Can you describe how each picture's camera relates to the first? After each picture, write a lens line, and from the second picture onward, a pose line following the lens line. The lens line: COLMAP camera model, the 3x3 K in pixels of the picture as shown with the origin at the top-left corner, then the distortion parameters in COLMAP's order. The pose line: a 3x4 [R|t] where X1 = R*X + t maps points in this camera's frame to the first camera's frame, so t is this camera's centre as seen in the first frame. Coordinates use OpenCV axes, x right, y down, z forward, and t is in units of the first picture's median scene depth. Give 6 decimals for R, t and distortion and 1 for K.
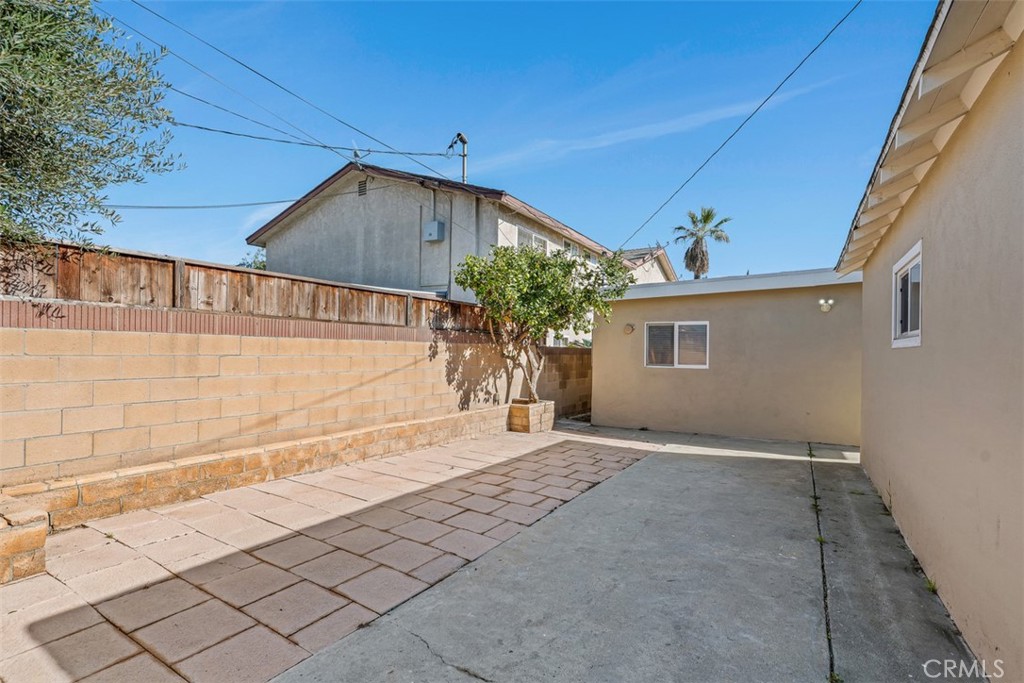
lens RADIAL K [[477.6, 0, 518.8], [0, 477.6, 355.0], [0, 0, 1]] dist [0.000137, 0.000270]
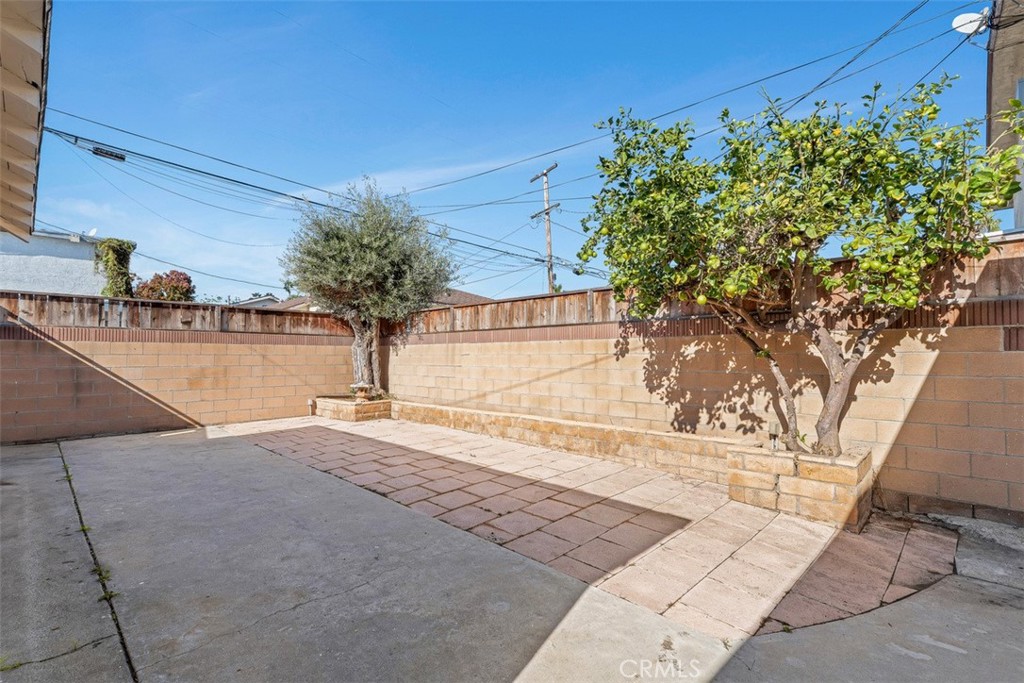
lens RADIAL K [[477.6, 0, 518.8], [0, 477.6, 355.0], [0, 0, 1]] dist [0.000137, 0.000270]
pose [[-0.228026, -0.019539, -0.973459, 0.766163], [-0.011842, 0.999780, -0.017294, 0.022400], [0.973583, 0.007585, -0.228207, 1.151669]]
